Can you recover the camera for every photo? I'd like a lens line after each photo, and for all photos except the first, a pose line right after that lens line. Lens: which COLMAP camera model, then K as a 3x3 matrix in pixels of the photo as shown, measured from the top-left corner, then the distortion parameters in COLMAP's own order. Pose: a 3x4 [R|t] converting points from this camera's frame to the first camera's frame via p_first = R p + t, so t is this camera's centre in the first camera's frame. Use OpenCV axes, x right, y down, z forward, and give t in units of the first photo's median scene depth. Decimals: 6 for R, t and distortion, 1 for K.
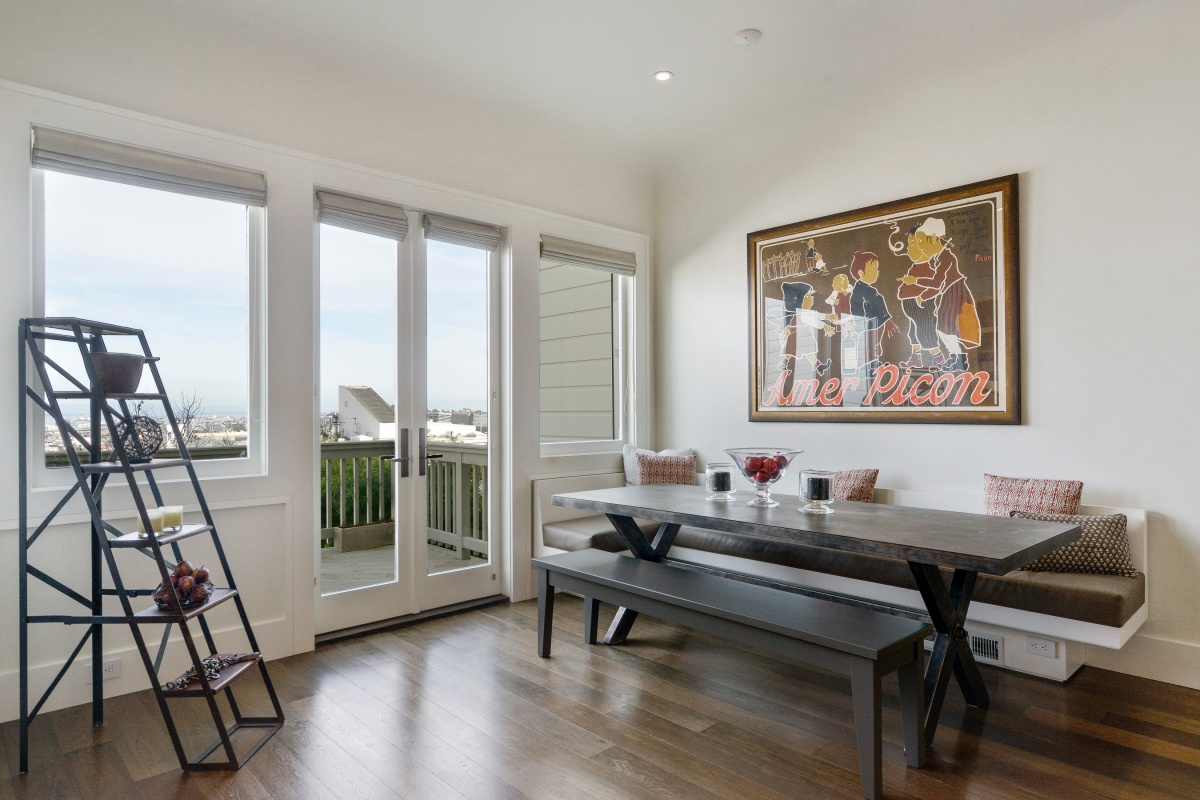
lens RADIAL K [[718.8, 0, 607.7], [0, 718.8, 403.5], [0, 0, 1]] dist [0.001934, 0.001472]
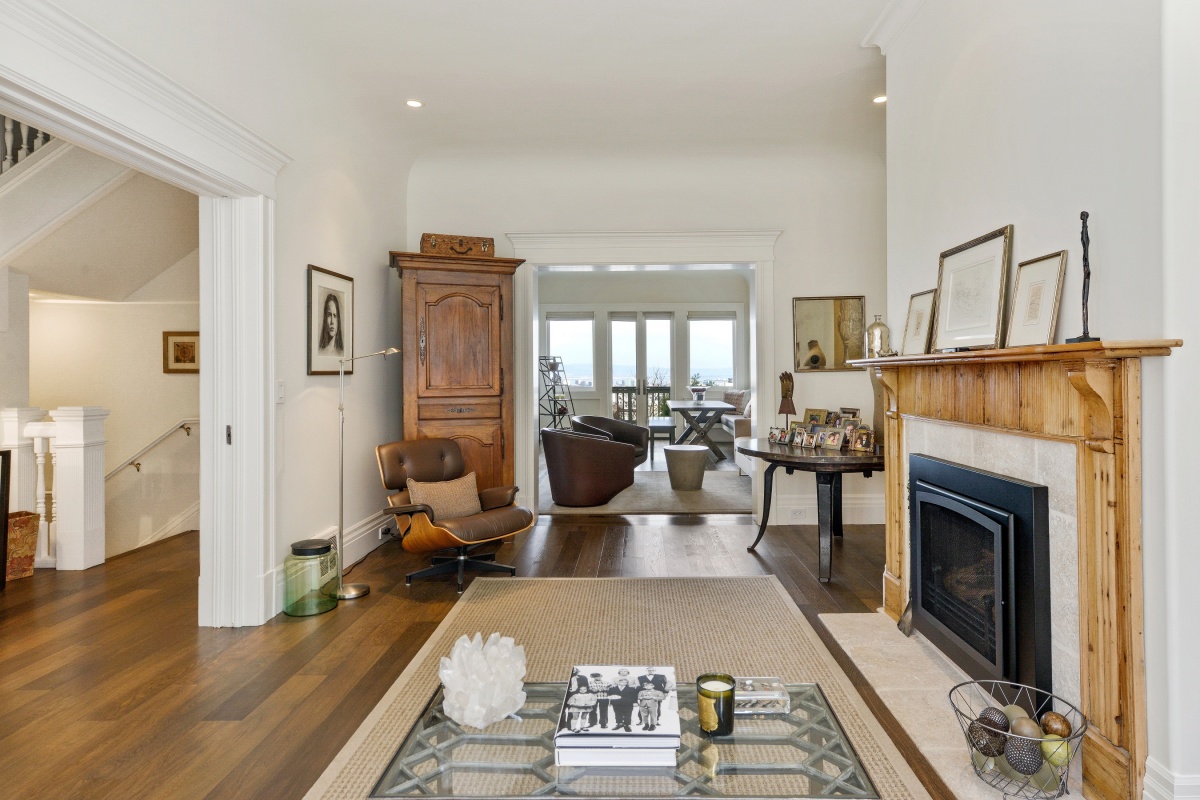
lens RADIAL K [[649.7, 0, 600.0], [0, 649.7, 400.0], [0, 0, 1]] dist [-0.002773, -0.000748]
pose [[0.687512, 0.033181, -0.725415, 2.031165], [0.002595, 0.998837, 0.048147, -0.019141], [0.726169, -0.034984, 0.686626, -1.334339]]
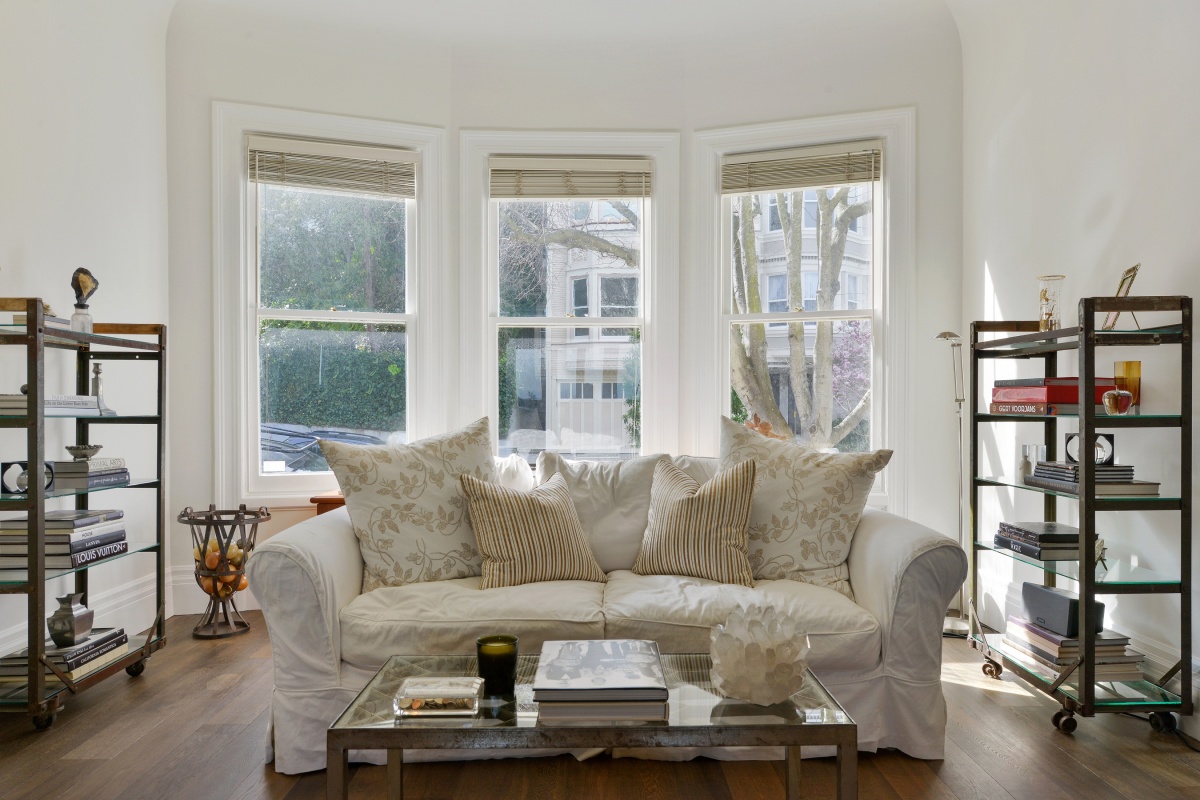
lens RADIAL K [[809.0, 0, 665.2], [0, 809.0, 437.0], [0, 0, 1]] dist [0.001389, 0.001036]
pose [[-0.784173, -0.020514, 0.620203, 1.417077], [-0.003859, 0.999595, 0.028185, 0.045871], [-0.620530, 0.019708, -0.783935, -0.693274]]
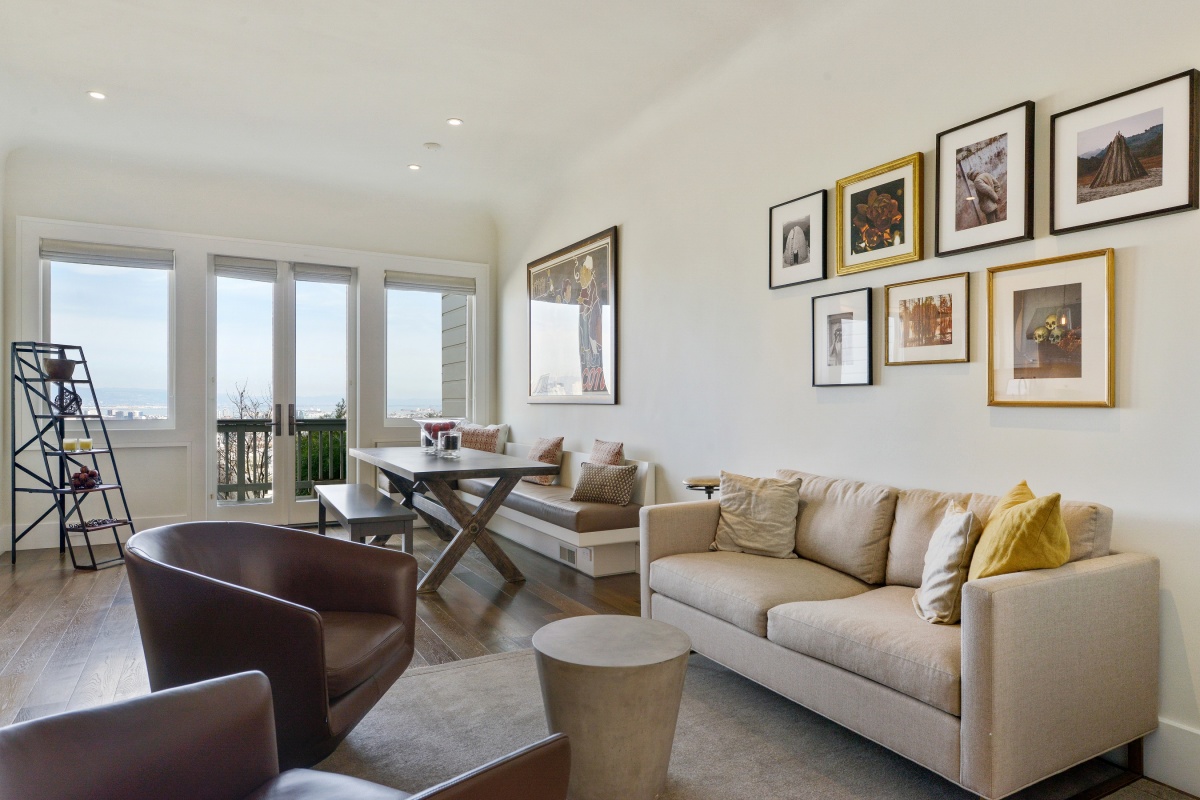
lens RADIAL K [[739.3, 0, 600.0], [0, 739.3, 400.0], [0, 0, 1]] dist [-0.000094, 0.000134]
pose [[0.965108, 0.008496, -0.261713, 0.946157], [-0.007602, 0.999961, 0.004425, 0.016031], [0.261740, -0.002281, 0.965136, -0.414543]]
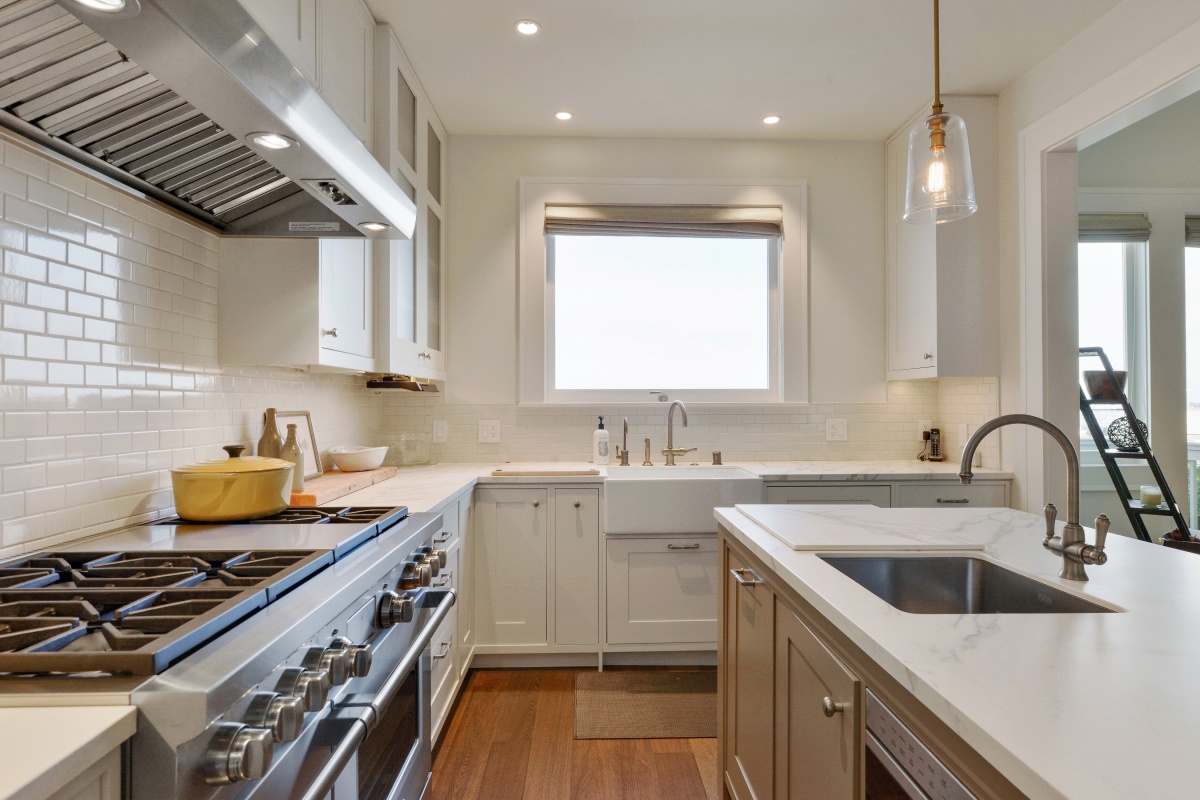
lens RADIAL K [[649.7, 0, 600.0], [0, 649.7, 400.0], [0, 0, 1]] dist [-0.002773, -0.000748]
pose [[0.742005, -0.000080, -0.670394, -0.436549], [0.003972, 0.999983, 0.004278, -0.017551], [0.670382, -0.005837, 0.741993, -0.421884]]
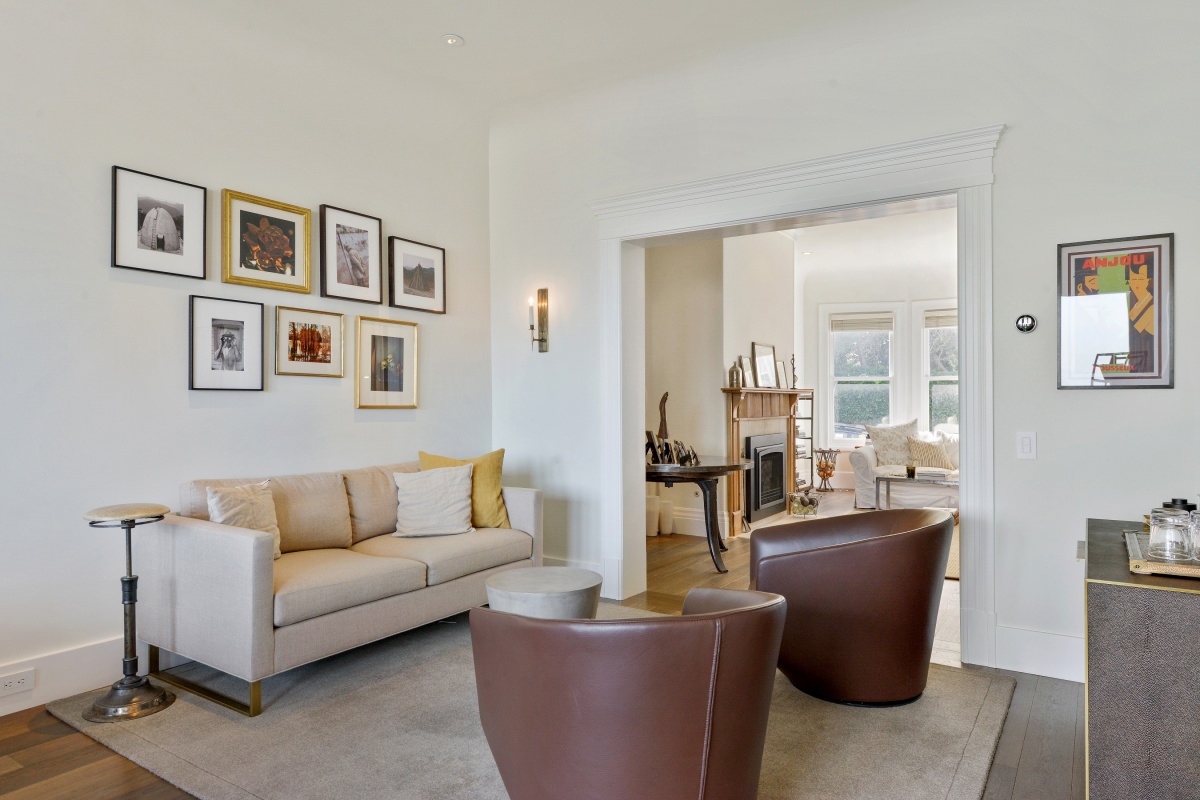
lens RADIAL K [[725.5, 0, 600.0], [0, 725.5, 400.0], [0, 0, 1]] dist [0.002473, 0.001322]
pose [[-0.216816, 0.011126, 0.976149, -0.060066], [-0.004648, 0.999912, -0.012429, 0.021972], [-0.976202, -0.007232, -0.216745, 0.323218]]
